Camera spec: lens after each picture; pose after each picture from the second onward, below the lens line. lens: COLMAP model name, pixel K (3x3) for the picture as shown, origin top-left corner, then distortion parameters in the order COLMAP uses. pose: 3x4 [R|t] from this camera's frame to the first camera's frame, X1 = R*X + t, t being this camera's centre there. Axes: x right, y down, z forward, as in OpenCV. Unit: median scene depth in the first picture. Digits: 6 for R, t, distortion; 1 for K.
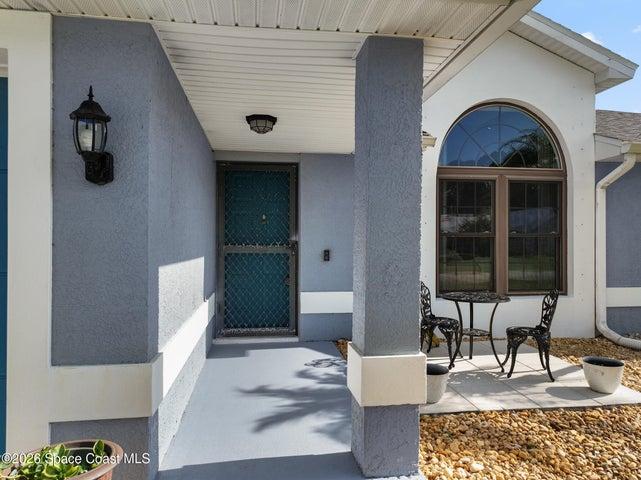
lens RADIAL K [[450.1, 0, 321.7], [0, 450.1, 239.9], [0, 0, 1]] dist [-0.000749, 0.012463]
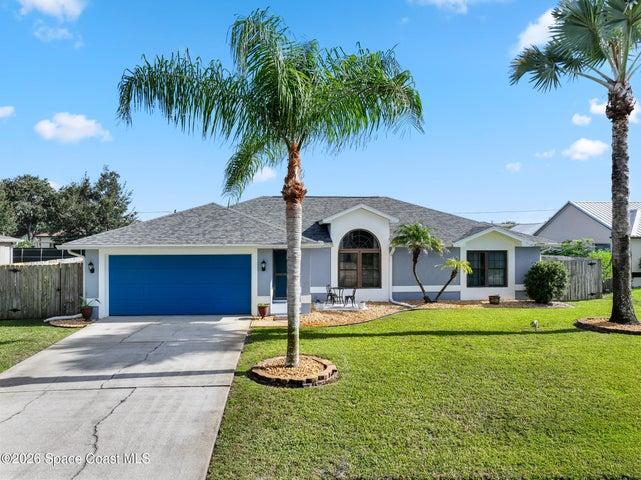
lens RADIAL K [[450.1, 0, 321.7], [0, 450.1, 239.9], [0, 0, 1]] dist [-0.000749, 0.012463]
pose [[0.998465, -0.002259, -0.055338, 0.329947], [0.002368, 0.999995, 0.001899, -0.250330], [0.055334, -0.002028, 0.998466, -2.429778]]
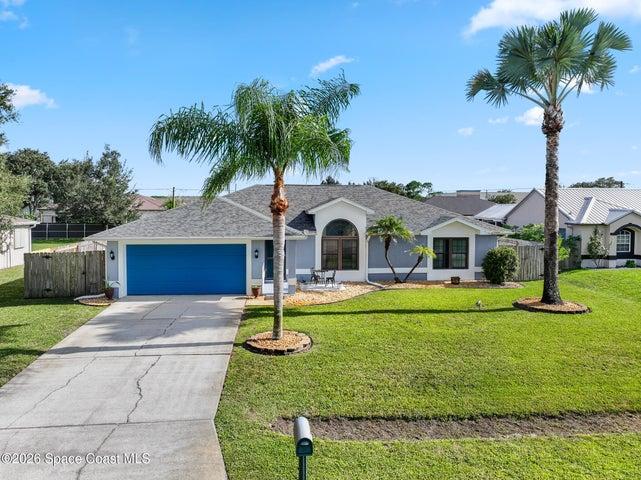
lens RADIAL K [[456.2, 0, 321.8], [0, 456.2, 224.3], [0, 0, 1]] dist [0.006327, 0.002862]
pose [[0.998886, 0.004754, -0.046949, 0.457158], [-0.002753, 0.999089, 0.042586, -0.452778], [0.047108, -0.042409, 0.997989, -3.010001]]
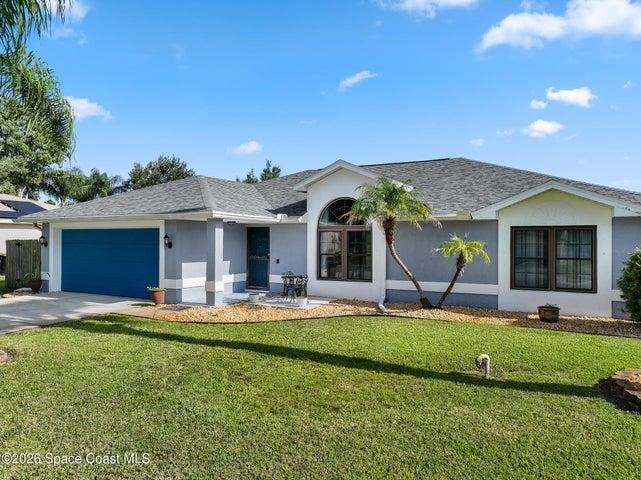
lens RADIAL K [[450.1, 0, 321.7], [0, 450.1, 239.9], [0, 0, 1]] dist [-0.000749, 0.012463]
pose [[0.813922, 0.002092, -0.580971, 1.779155], [-0.002703, 0.999996, -0.000185, -0.092254], [0.580968, 0.001721, 0.813924, -1.029512]]
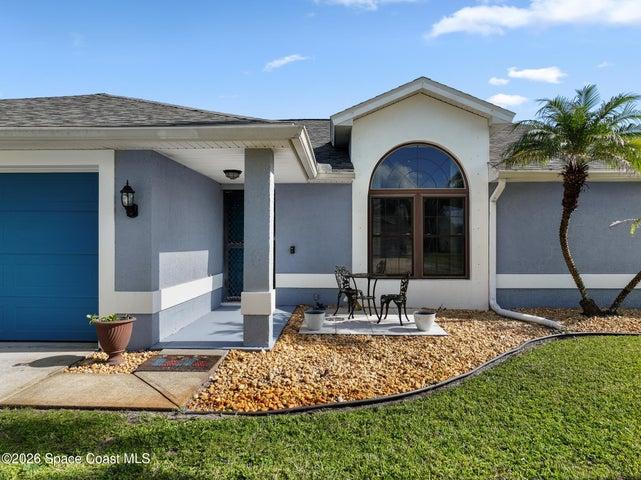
lens RADIAL K [[450.1, 0, 321.7], [0, 450.1, 239.9], [0, 0, 1]] dist [-0.000749, 0.012463]
pose [[0.984454, -0.002219, -0.175628, 0.375330], [0.002327, 0.999997, 0.000412, -0.000011], [0.175627, -0.000814, 0.984456, -0.485062]]
